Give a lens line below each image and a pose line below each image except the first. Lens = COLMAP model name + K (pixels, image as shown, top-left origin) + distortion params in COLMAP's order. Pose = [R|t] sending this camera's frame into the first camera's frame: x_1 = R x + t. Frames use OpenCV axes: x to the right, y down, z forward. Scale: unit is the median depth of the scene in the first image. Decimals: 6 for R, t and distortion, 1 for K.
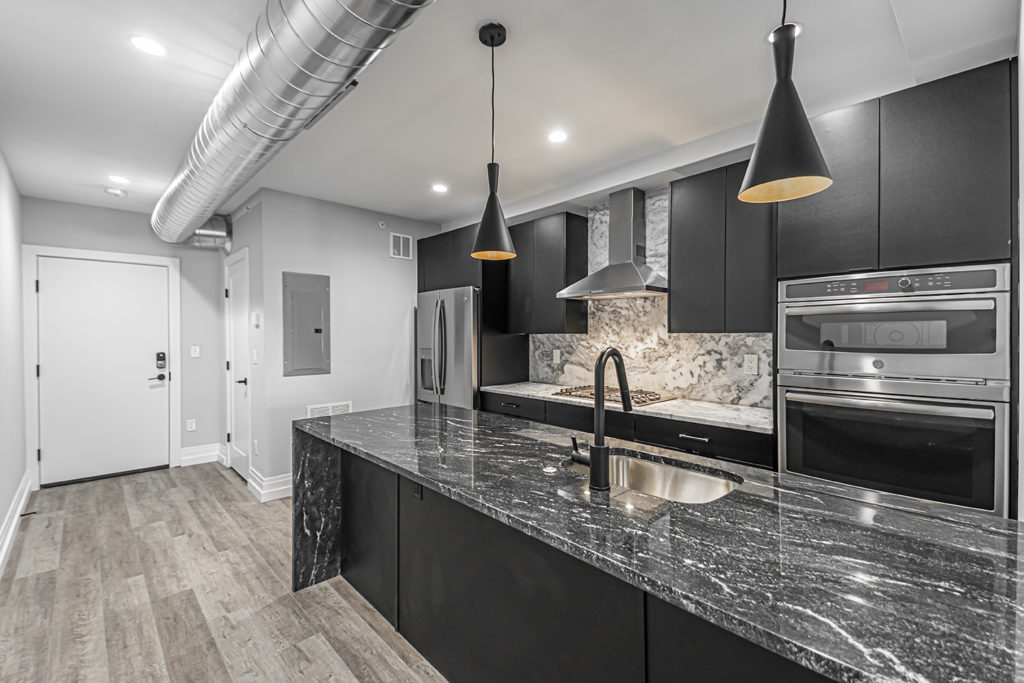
lens RADIAL K [[444.5, 0, 512.0], [0, 444.5, 341.5], [0, 0, 1]] dist [0.062466, -0.039917]
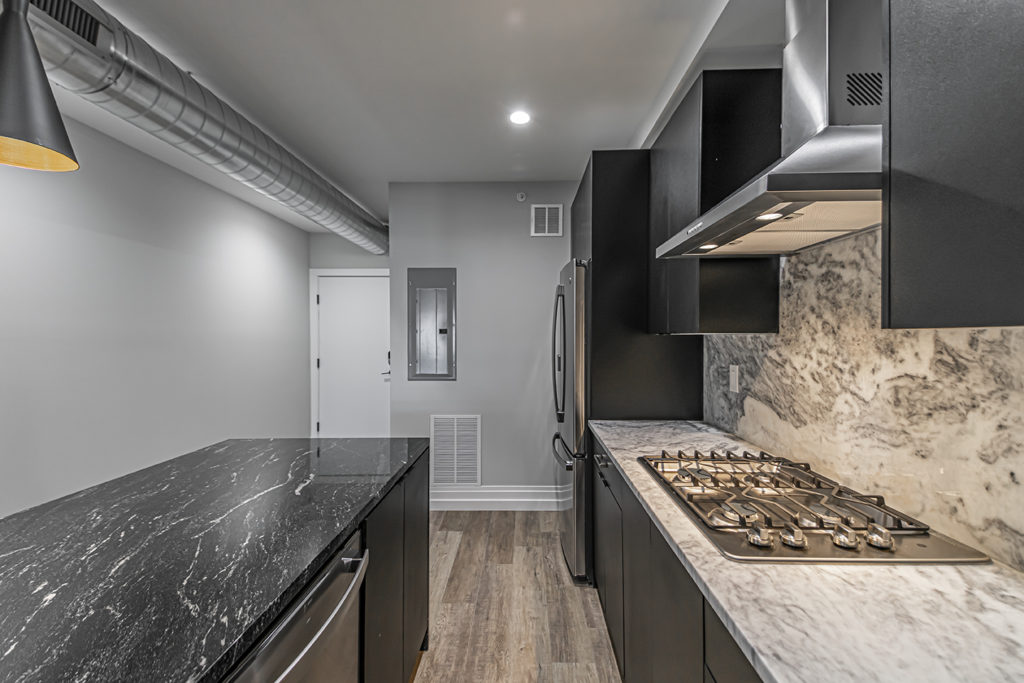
lens RADIAL K [[444.5, 0, 512.0], [0, 444.5, 341.5], [0, 0, 1]] dist [0.062466, -0.039917]
pose [[0.711805, 0.008220, -0.702329, 0.327144], [-0.010011, 0.999949, 0.001557, -0.007755], [0.702306, 0.005923, 0.711851, 0.546825]]
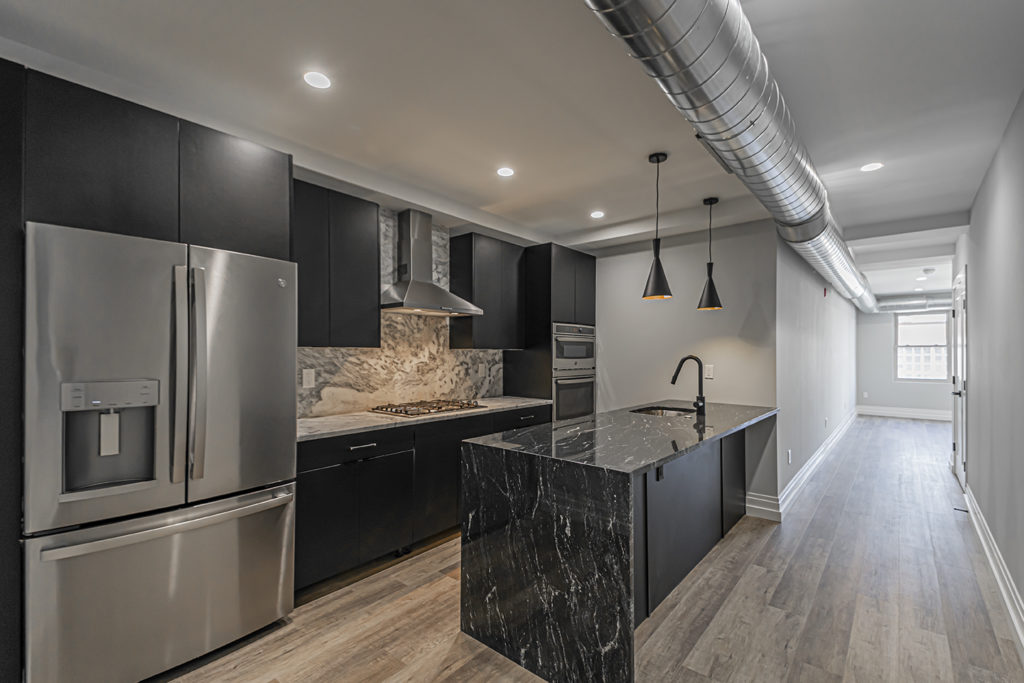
lens RADIAL K [[447.0, 0, 520.2], [0, 447.0, 352.9], [0, 0, 1]] dist [0.042536, -0.026200]
pose [[-0.127435, 0.000336, 0.991847, -0.802012], [0.011472, 0.999934, 0.001136, -0.006336], [-0.991781, 0.011523, -0.127431, 0.883625]]
